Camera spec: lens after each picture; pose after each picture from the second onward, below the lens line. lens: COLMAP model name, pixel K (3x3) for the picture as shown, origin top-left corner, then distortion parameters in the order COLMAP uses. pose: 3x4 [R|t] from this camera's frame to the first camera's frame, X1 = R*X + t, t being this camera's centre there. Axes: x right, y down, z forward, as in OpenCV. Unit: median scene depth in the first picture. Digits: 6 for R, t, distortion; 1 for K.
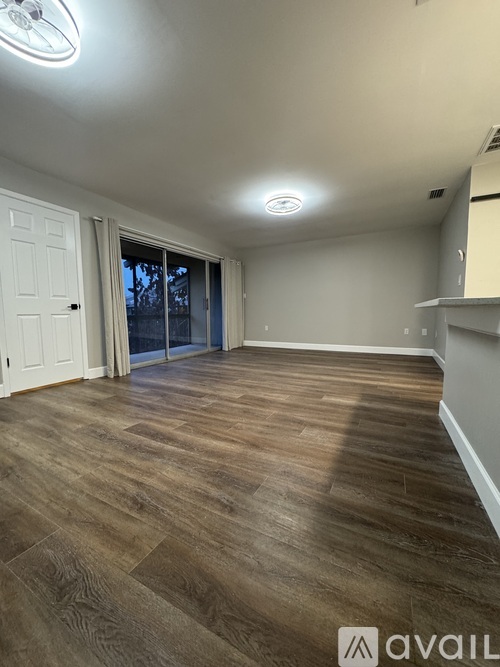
lens RADIAL K [[267.3, 0, 248.9], [0, 267.3, 332.5], [0, 0, 1]] dist [-0.006205, 0.000377]
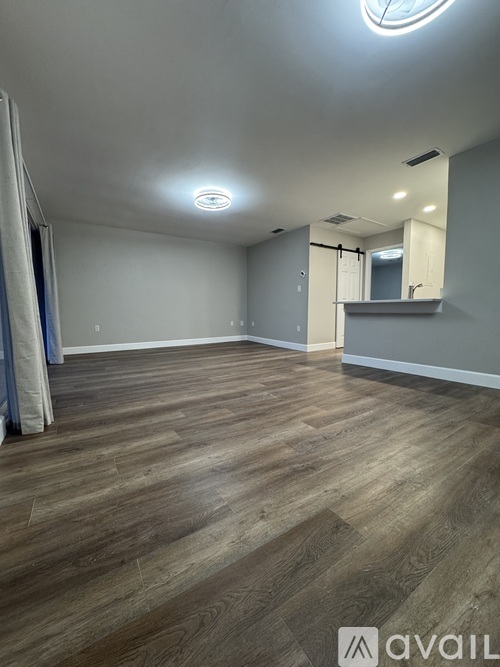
lens RADIAL K [[267.3, 0, 249.9], [0, 267.3, 334.9], [0, 0, 1]] dist [-0.006205, 0.000377]
pose [[0.480545, -0.073897, 0.873851, -1.204579], [0.067723, 0.996595, 0.047035, -0.010785], [-0.874351, 0.036578, 0.483913, 0.664170]]
